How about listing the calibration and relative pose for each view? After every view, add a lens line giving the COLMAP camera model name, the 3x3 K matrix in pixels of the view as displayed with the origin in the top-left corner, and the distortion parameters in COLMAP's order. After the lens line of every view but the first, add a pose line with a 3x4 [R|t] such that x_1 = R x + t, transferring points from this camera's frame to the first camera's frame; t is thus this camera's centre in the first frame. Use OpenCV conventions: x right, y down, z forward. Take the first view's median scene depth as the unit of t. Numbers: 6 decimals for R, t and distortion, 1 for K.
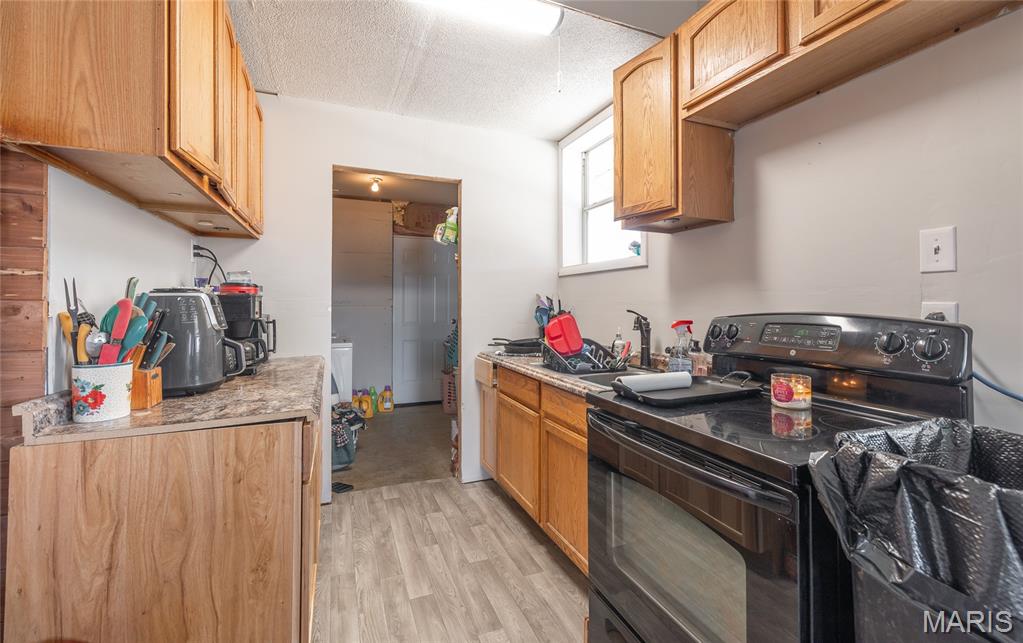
lens RADIAL K [[439.8, 0, 512.9], [0, 439.8, 307.4], [0, 0, 1]] dist [0.001590, -0.000197]
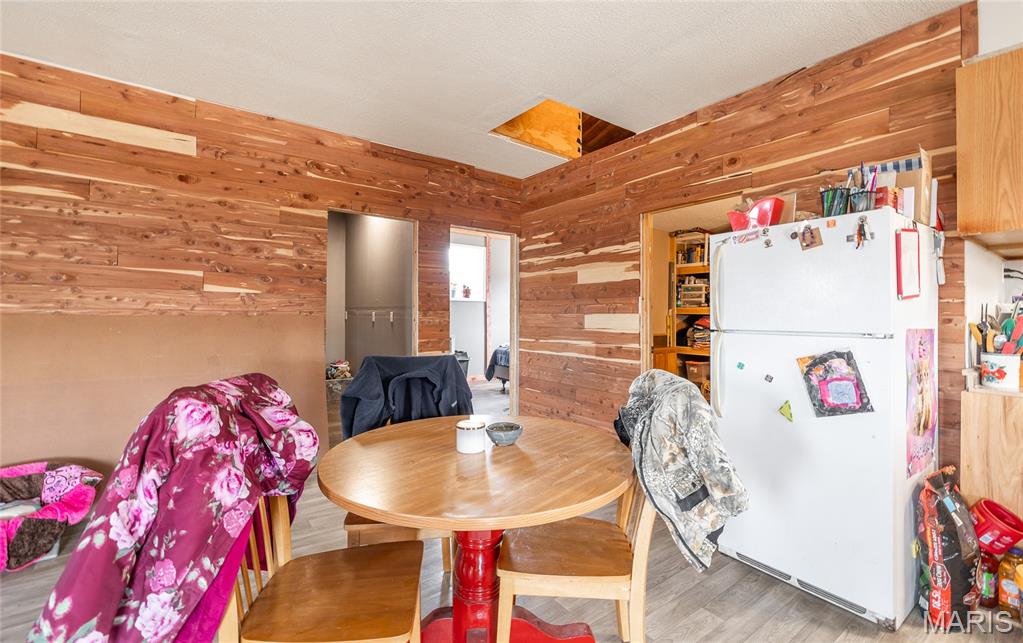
lens RADIAL K [[439.8, 0, 512.9], [0, 439.8, 307.4], [0, 0, 1]] dist [0.001590, -0.000197]
pose [[0.247516, -0.008732, -0.968844, 0.189625], [-0.014836, 0.999808, -0.012801, 0.000909], [0.968770, 0.017542, 0.247339, -1.016450]]
